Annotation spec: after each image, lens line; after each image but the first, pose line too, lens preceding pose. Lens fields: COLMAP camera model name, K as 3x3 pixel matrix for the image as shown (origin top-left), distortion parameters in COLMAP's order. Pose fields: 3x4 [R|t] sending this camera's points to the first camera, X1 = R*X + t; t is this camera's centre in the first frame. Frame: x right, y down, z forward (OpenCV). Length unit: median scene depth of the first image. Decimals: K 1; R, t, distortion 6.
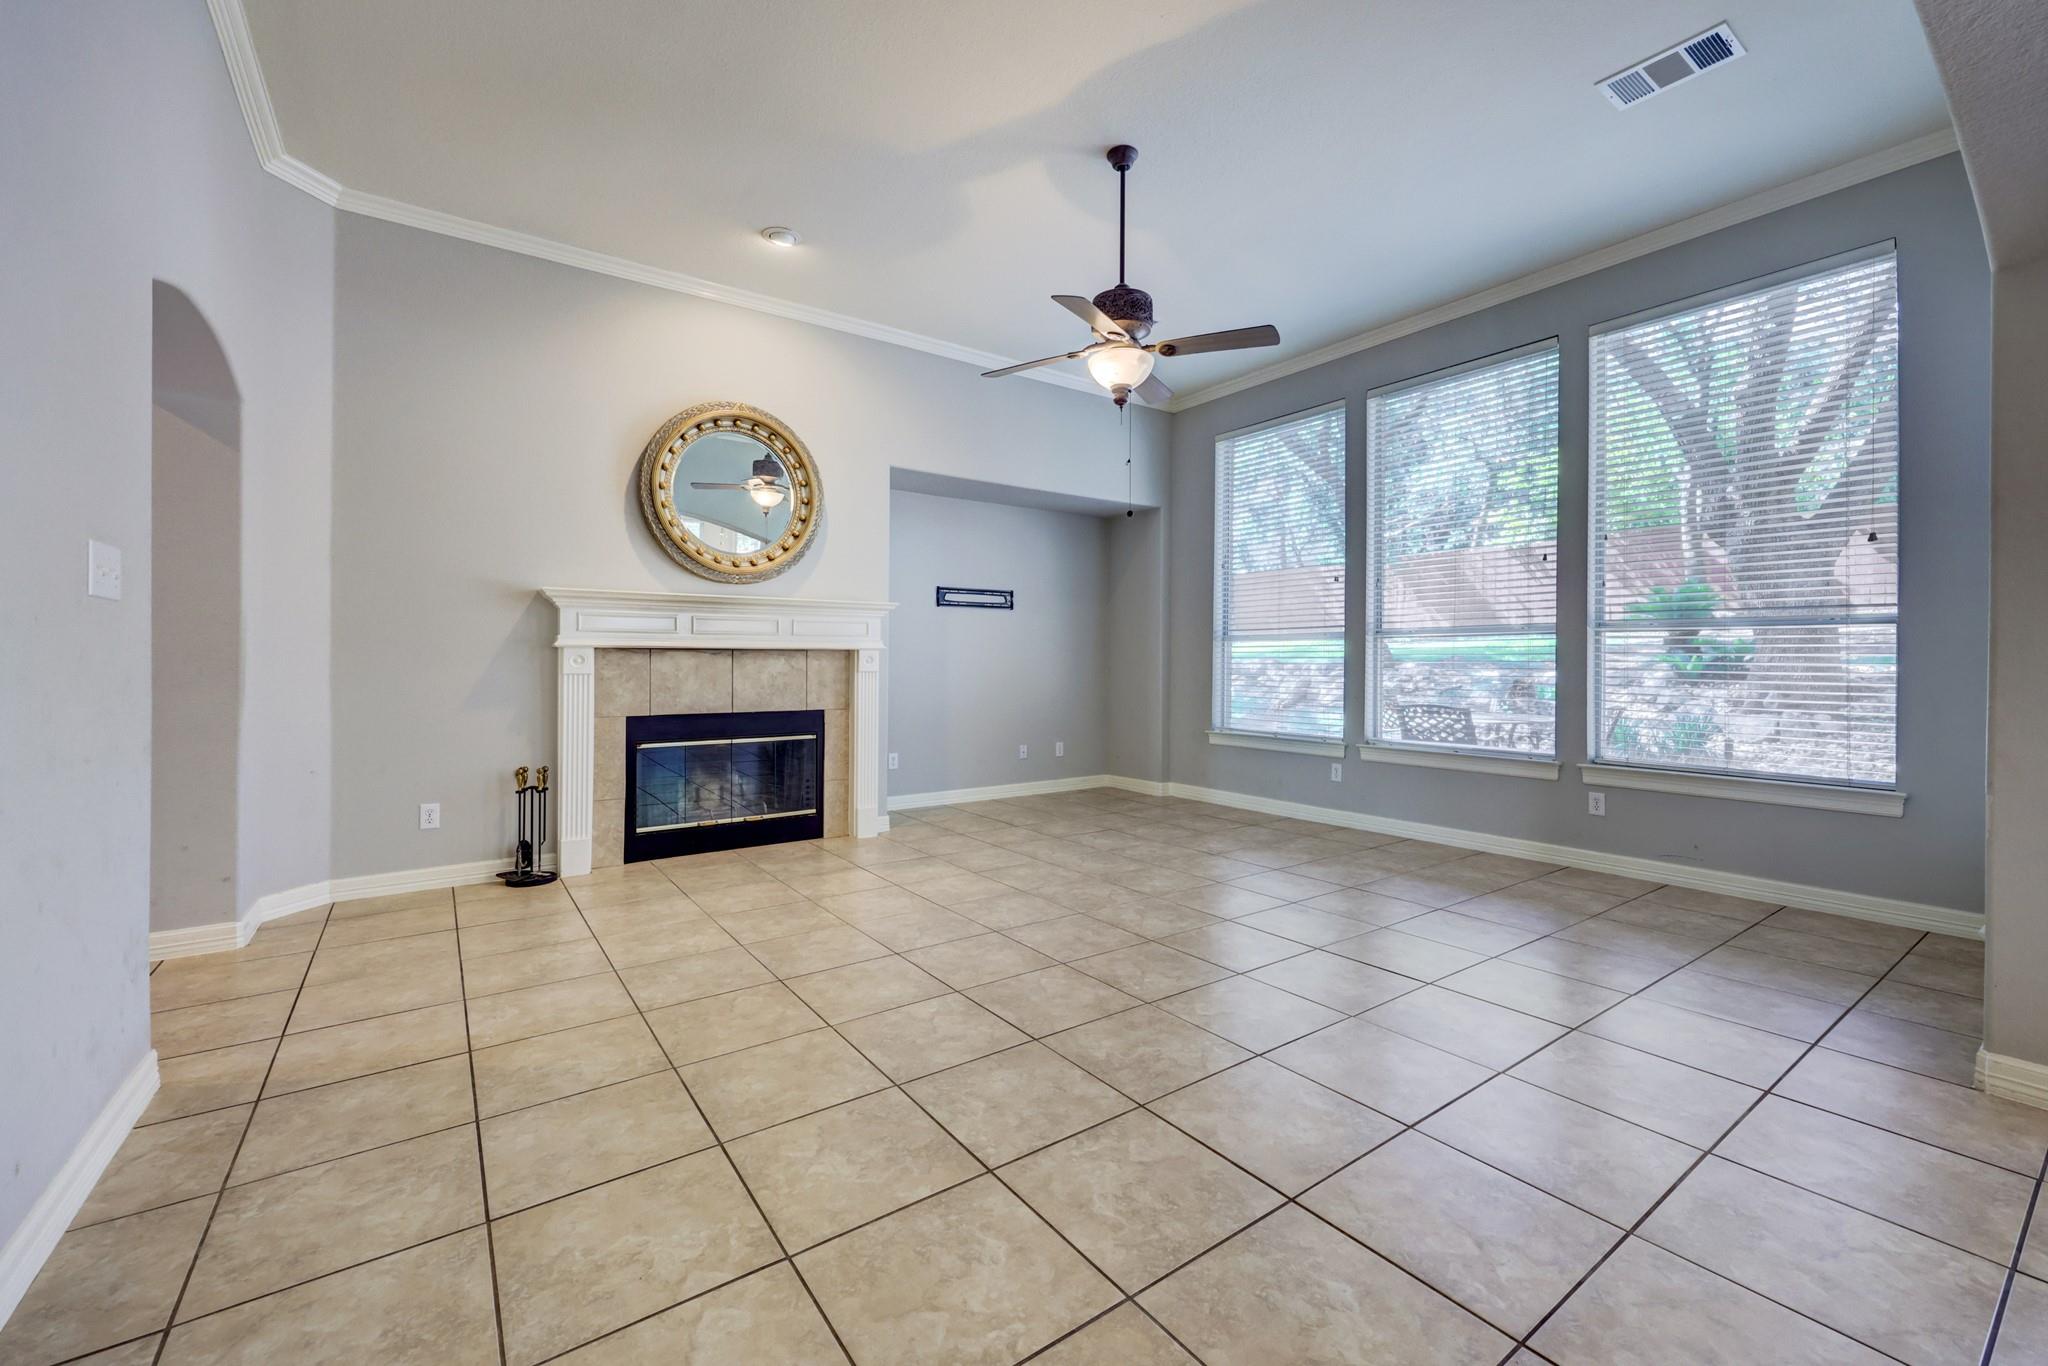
lens RADIAL K [[837.6, 0, 1021.3], [0, 837.6, 670.5], [0, 0, 1]] dist [0.003383, 0.000178]
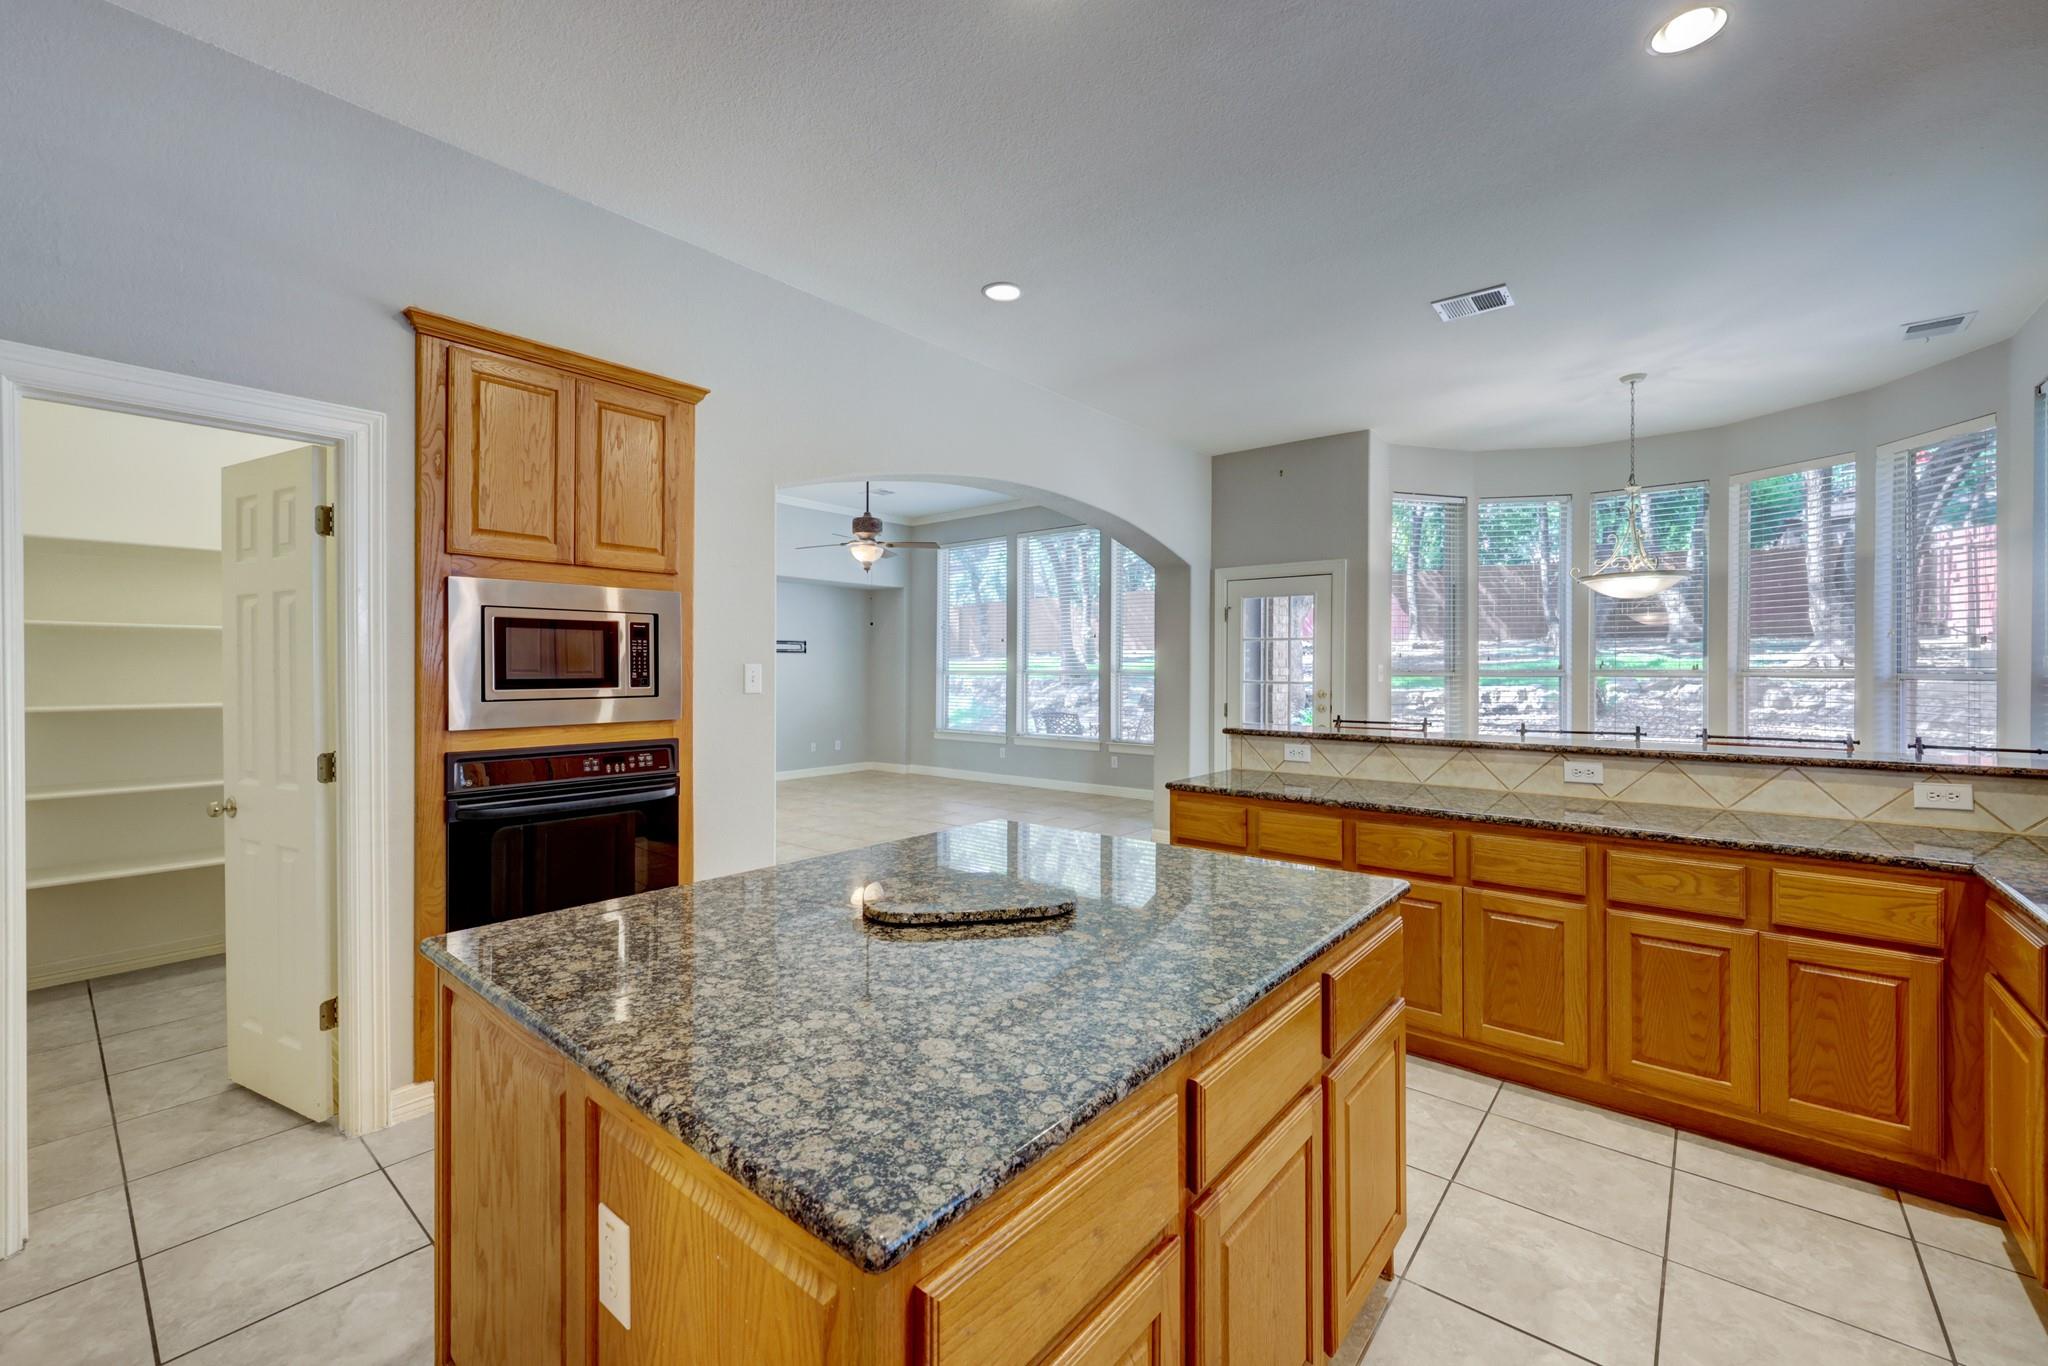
lens RADIAL K [[837.6, 0, 1017.6], [0, 837.6, 677.2], [0, 0, 1]] dist [0.003383, 0.000178]
pose [[0.968071, -0.002783, 0.250662, -0.021823], [0.003416, 0.999992, -0.002090, -0.026670], [-0.250655, 0.002880, 0.968072, -0.590416]]
